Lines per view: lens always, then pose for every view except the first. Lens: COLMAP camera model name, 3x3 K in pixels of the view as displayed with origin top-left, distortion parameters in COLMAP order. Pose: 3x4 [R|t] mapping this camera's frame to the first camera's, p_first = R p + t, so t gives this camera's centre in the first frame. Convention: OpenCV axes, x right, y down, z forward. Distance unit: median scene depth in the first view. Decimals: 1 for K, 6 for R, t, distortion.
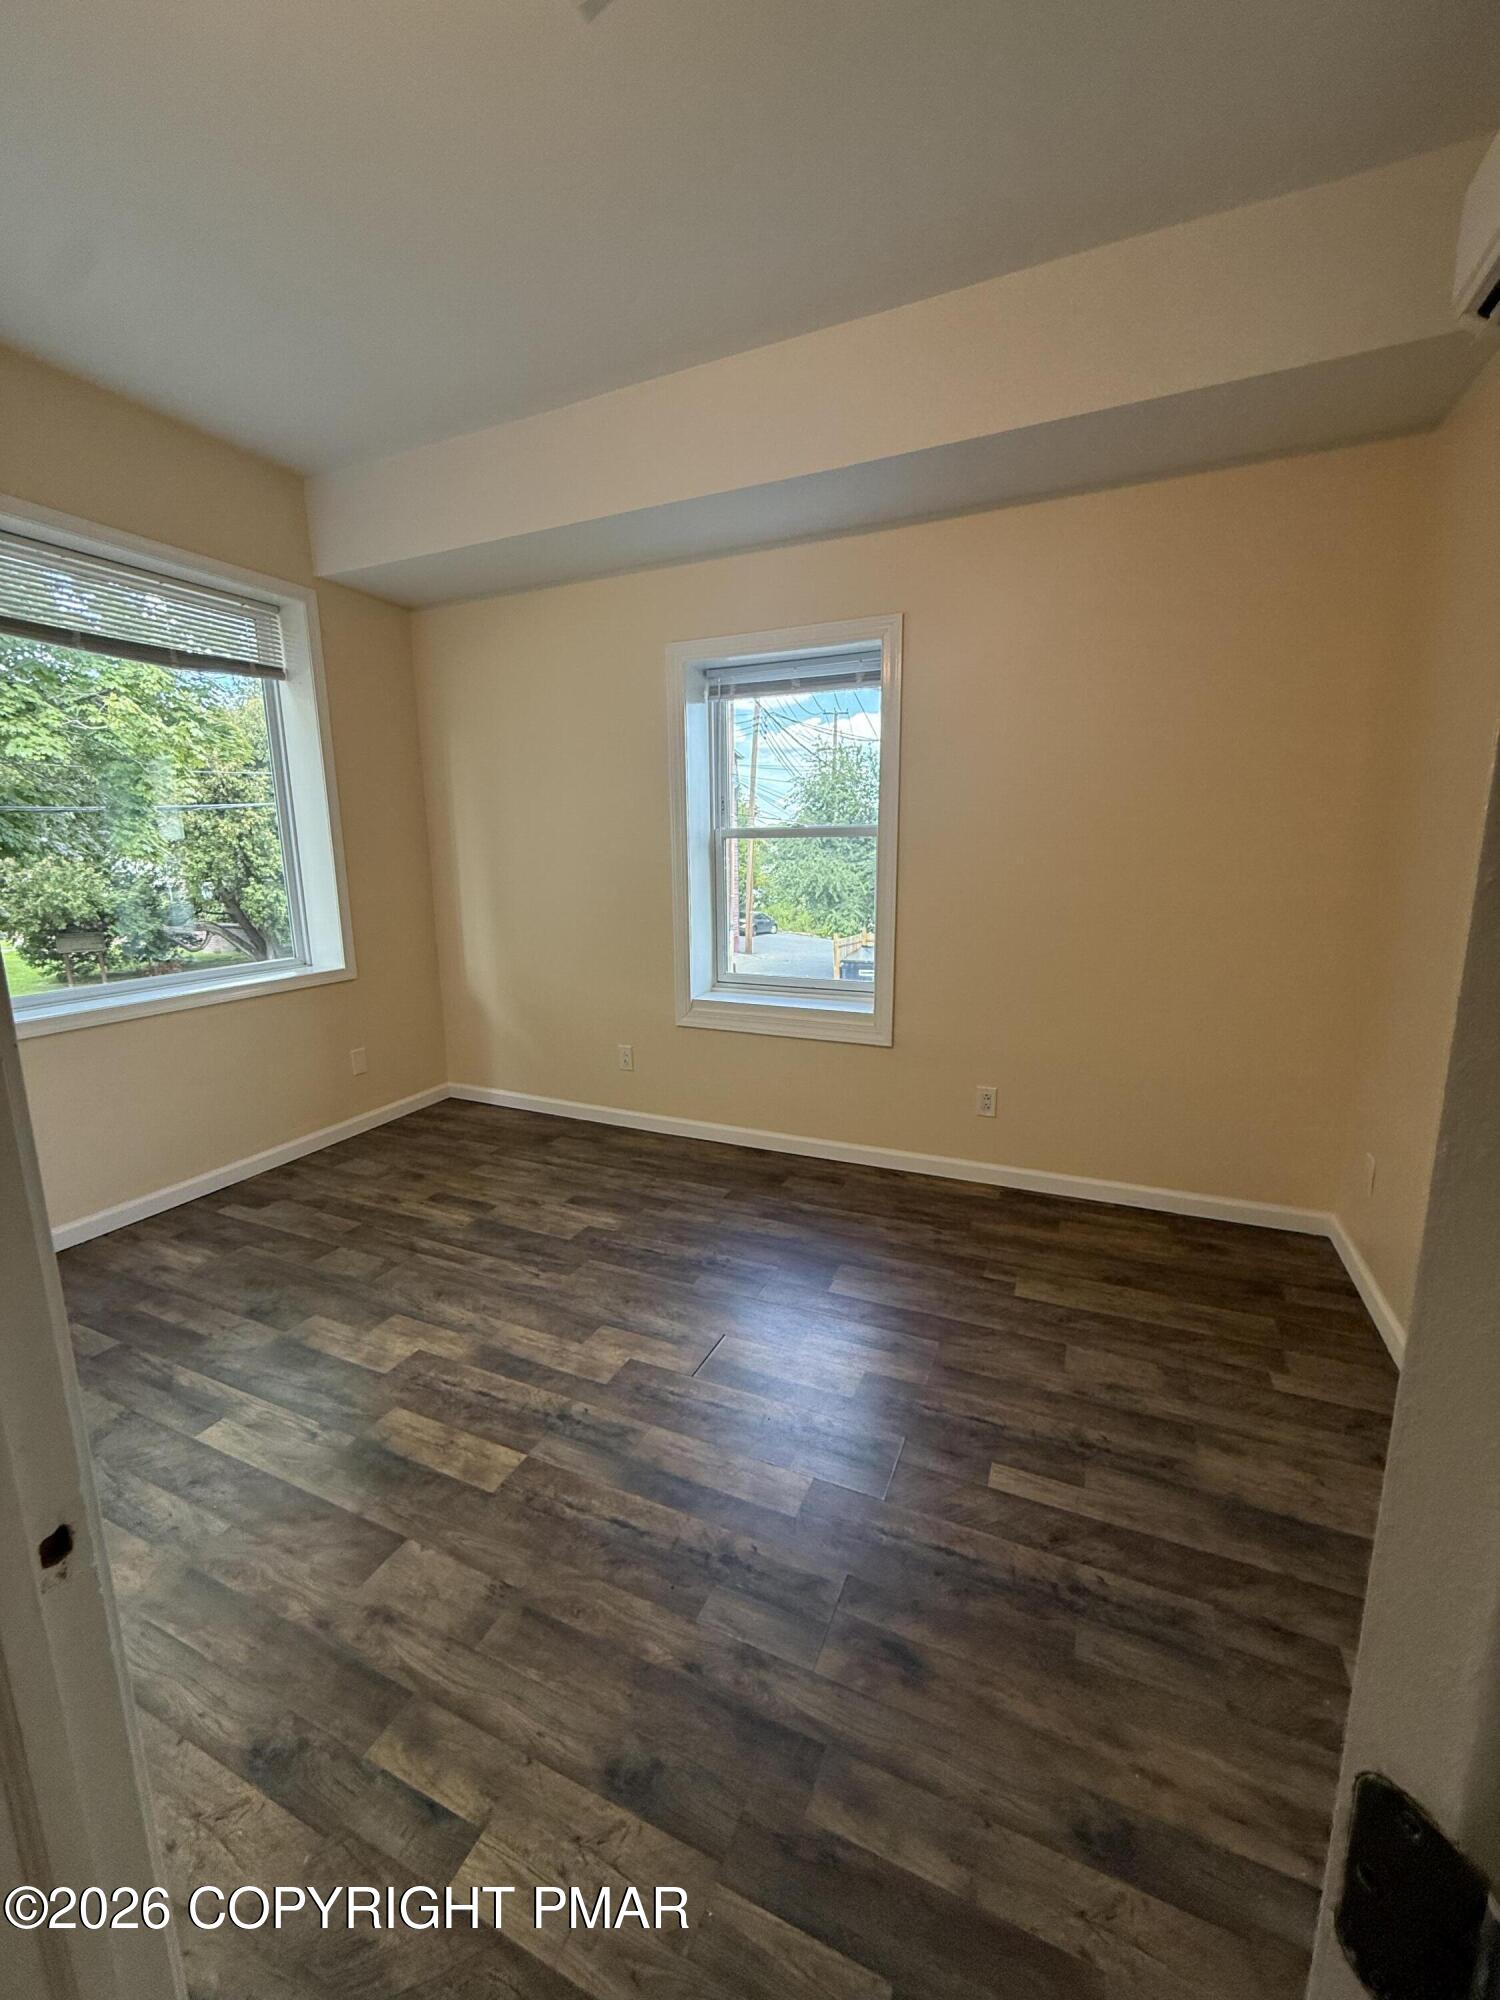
lens RADIAL K [[805.0, 0, 751.7], [0, 805.0, 999.9], [0, 0, 1]] dist [0.002367, 0.000144]
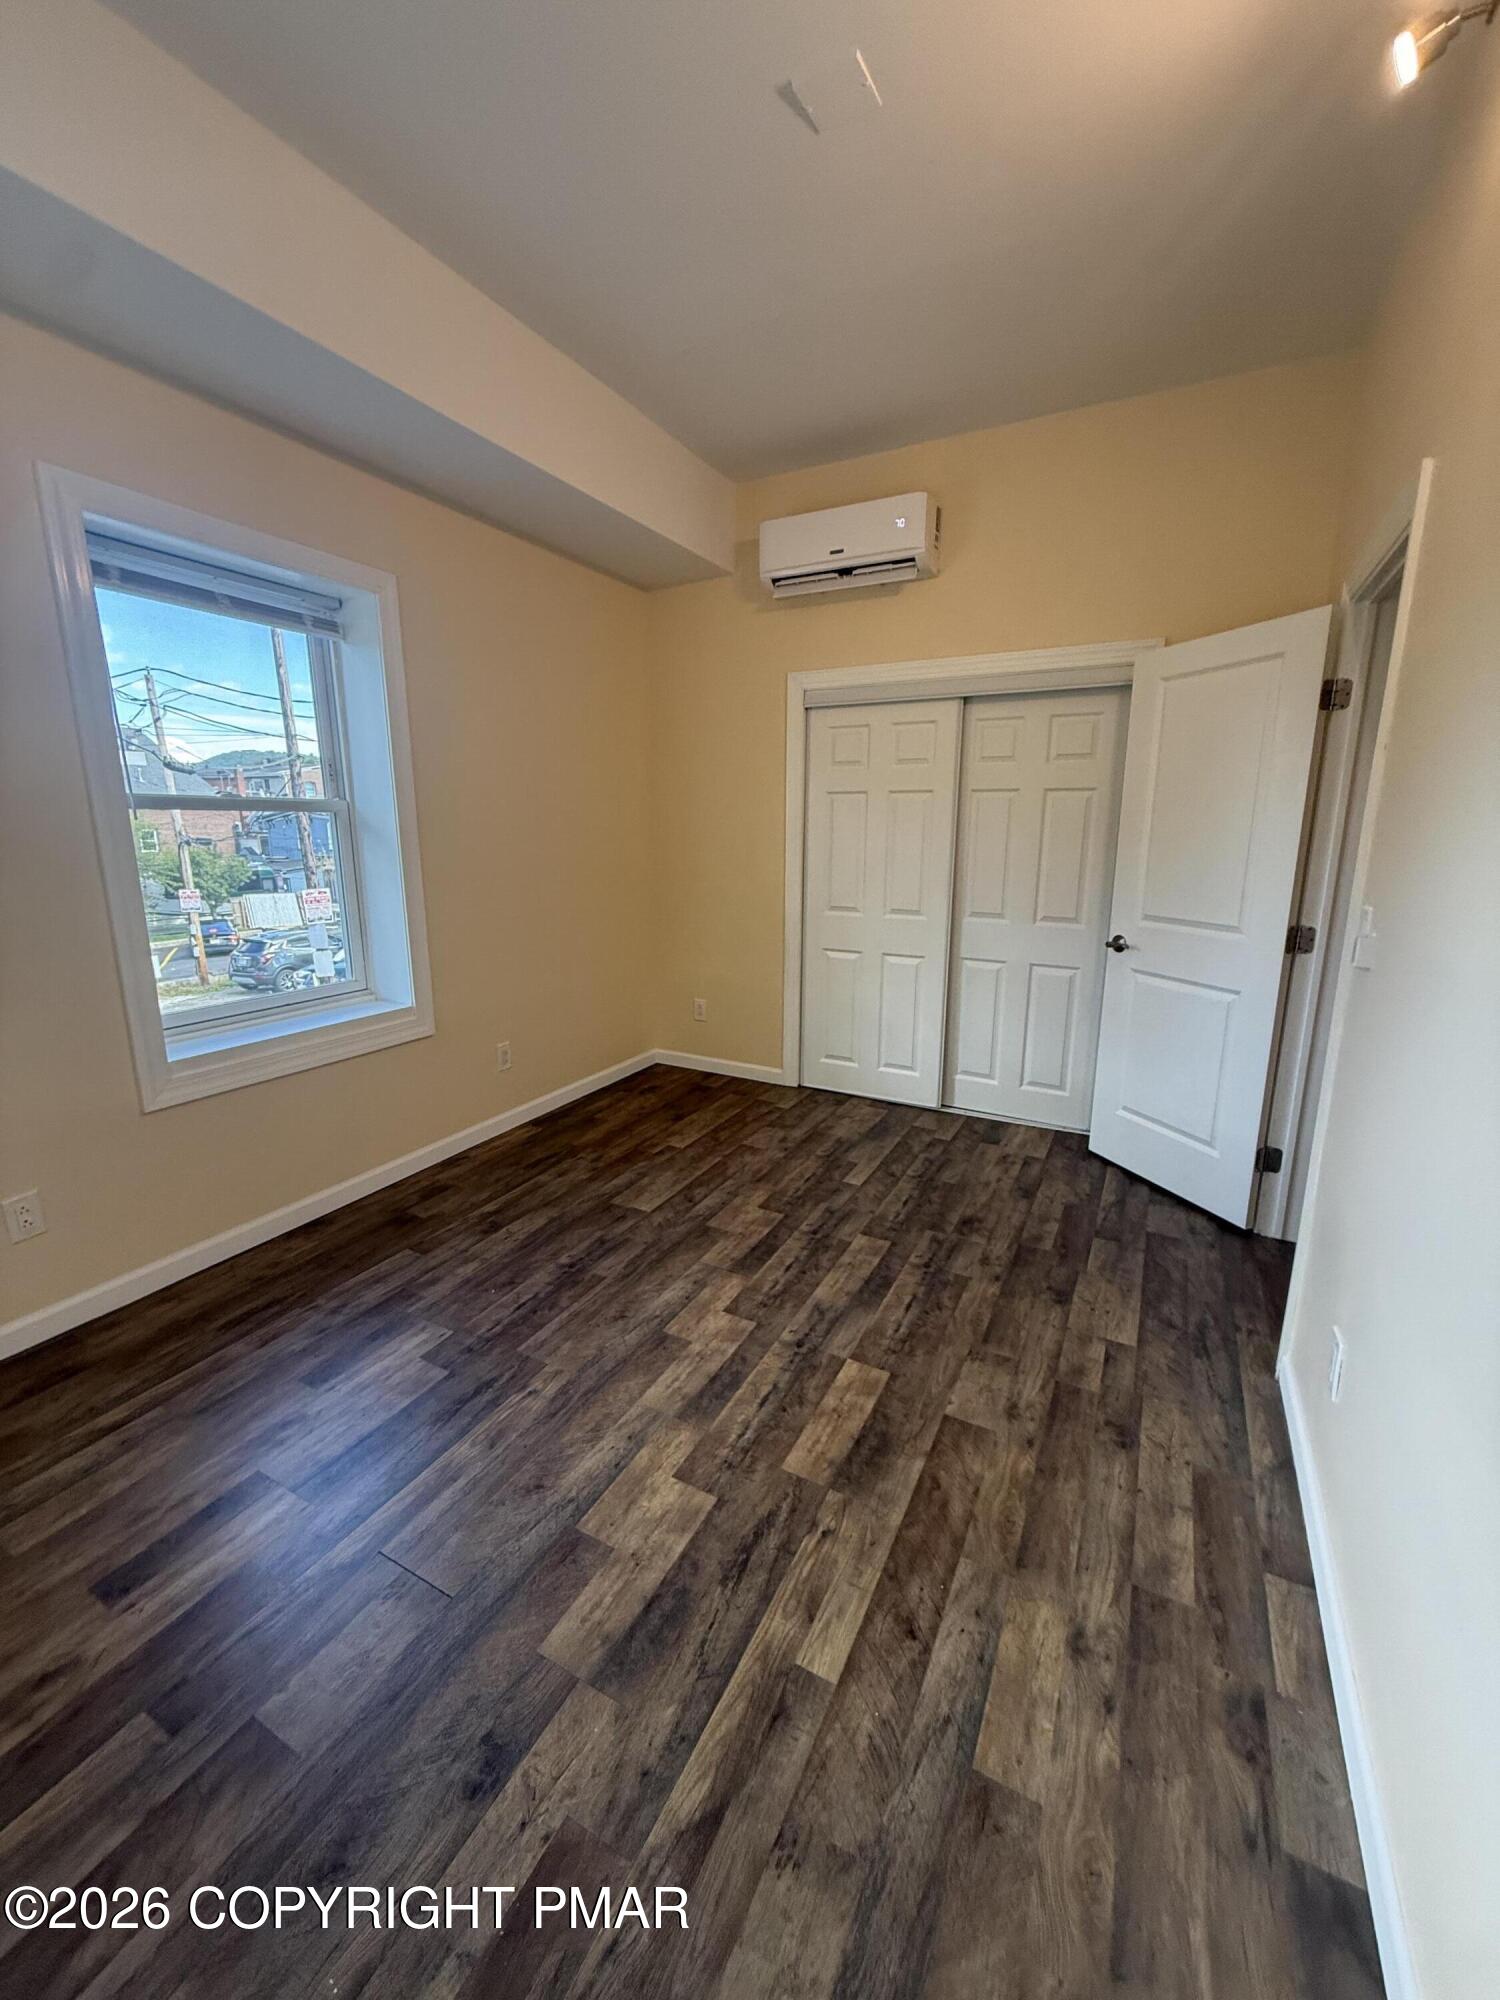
lens RADIAL K [[805.0, 0, 751.6], [0, 805.0, 999.9], [0, 0, 1]] dist [0.002367, 0.000144]
pose [[0.050919, -0.202416, 0.977975, -1.134267], [0.182993, 0.964558, 0.190111, -0.144304], [-0.981795, 0.169282, 0.086155, 0.831047]]
